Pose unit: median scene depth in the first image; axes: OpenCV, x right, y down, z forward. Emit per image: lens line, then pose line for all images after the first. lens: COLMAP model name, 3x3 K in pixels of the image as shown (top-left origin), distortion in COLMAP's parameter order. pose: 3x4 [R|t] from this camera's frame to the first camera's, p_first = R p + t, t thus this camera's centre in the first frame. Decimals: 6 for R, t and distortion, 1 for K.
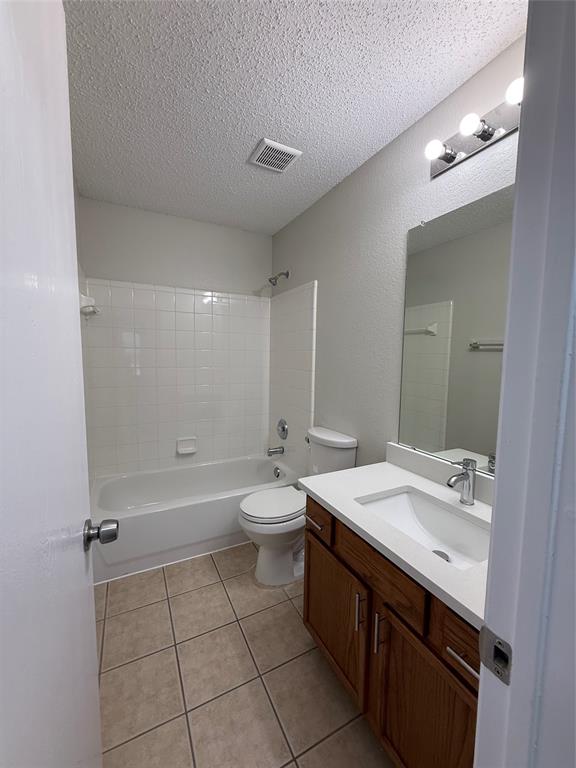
lens RADIAL K [[305.5, 0, 286.6], [0, 305.5, 385.3], [0, 0, 1]] dist [0.000103, -0.000333]
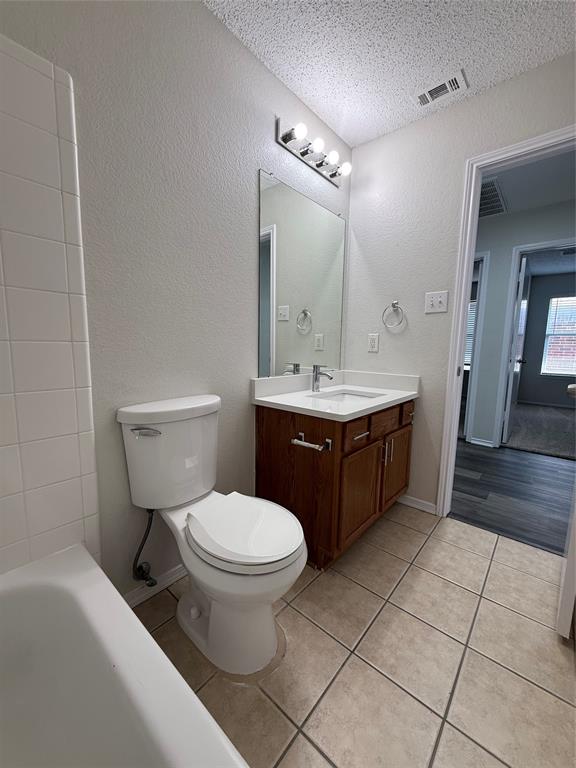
lens RADIAL K [[305.5, 0, 284.2], [0, 305.5, 382.2], [0, 0, 1]] dist [0.000103, -0.000333]
pose [[-0.367564, -0.144510, 0.918702, -0.730515], [0.055167, 0.982726, 0.176653, 0.026093], [-0.928361, 0.115613, -0.353242, 1.465576]]
